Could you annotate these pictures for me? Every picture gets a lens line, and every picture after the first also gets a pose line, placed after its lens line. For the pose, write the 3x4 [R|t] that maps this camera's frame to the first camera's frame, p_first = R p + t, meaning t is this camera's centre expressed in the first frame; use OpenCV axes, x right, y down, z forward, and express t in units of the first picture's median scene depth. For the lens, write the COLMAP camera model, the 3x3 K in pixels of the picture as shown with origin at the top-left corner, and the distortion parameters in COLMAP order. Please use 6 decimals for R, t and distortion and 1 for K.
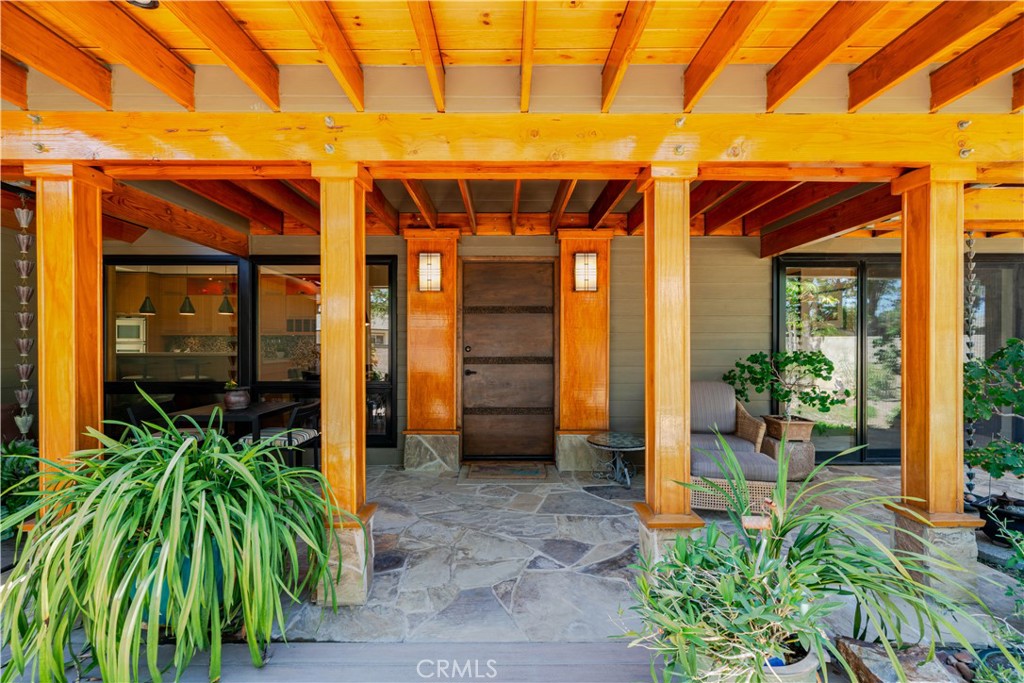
lens RADIAL K [[438.9, 0, 501.7], [0, 438.9, 344.8], [0, 0, 1]] dist [-0.004047, -0.000118]
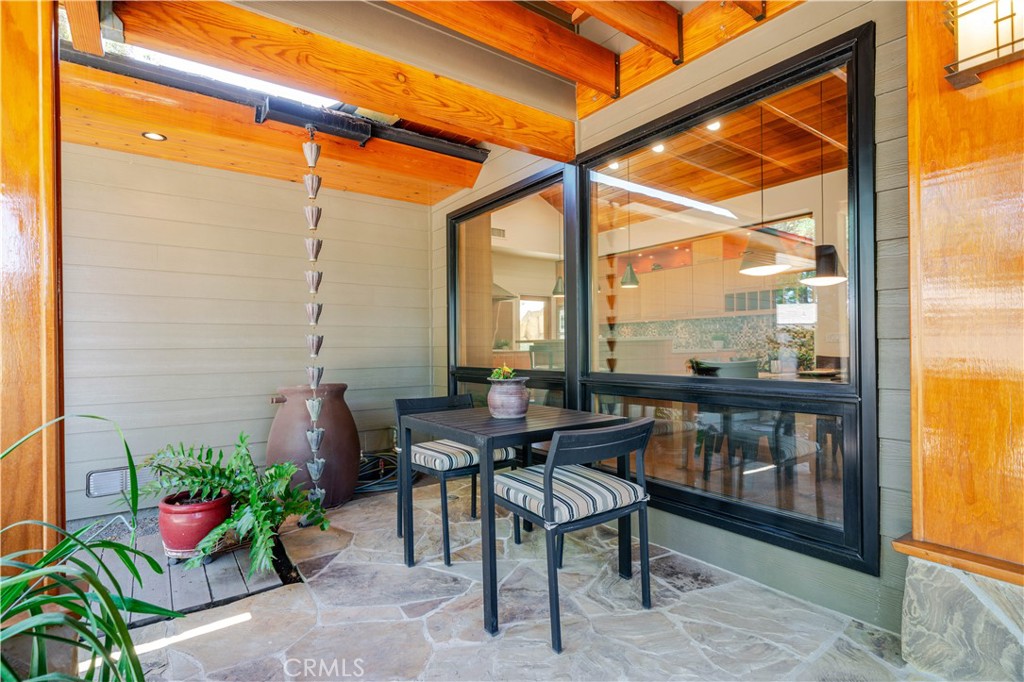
lens RADIAL K [[495.9, 0, 519.8], [0, 495.9, 345.5], [0, 0, 1]] dist [0.007772, -0.000121]
pose [[0.593078, -0.007538, -0.805110, -0.089122], [0.009414, 0.999953, -0.002427, 0.048256], [0.805090, -0.006140, 0.593121, 0.538254]]
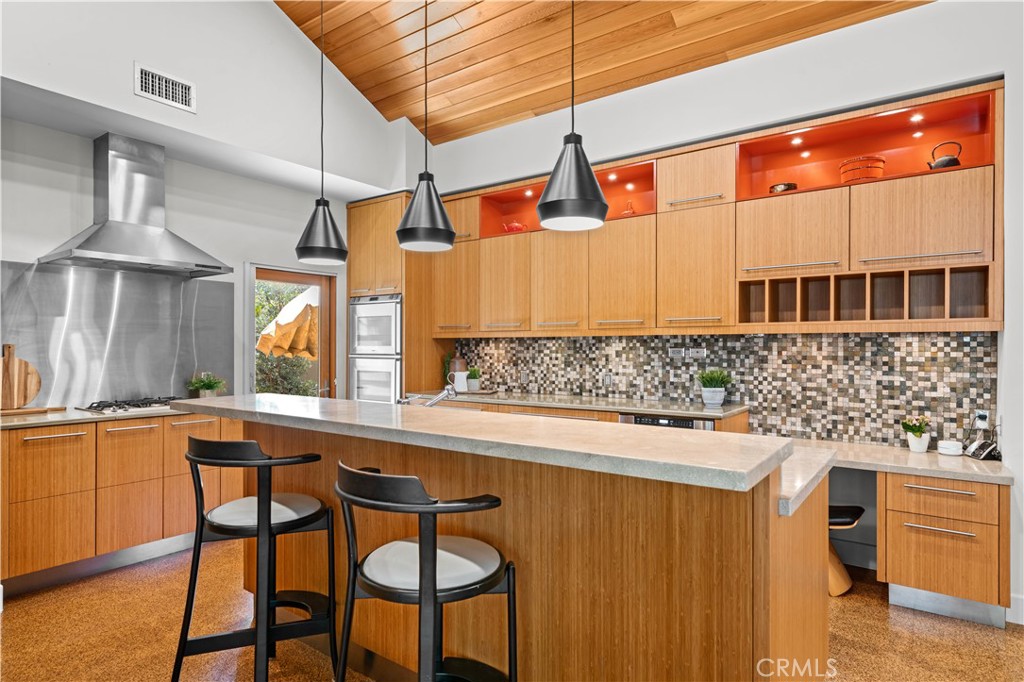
lens RADIAL K [[559.6, 0, 528.2], [0, 559.6, 352.2], [0, 0, 1]] dist [-0.000543, 0.002763]
pose [[0.825757, 0.003671, -0.564014, -0.812708], [0.002240, 0.999950, 0.009787, -0.027877], [0.564021, -0.009345, 0.825707, 1.243037]]
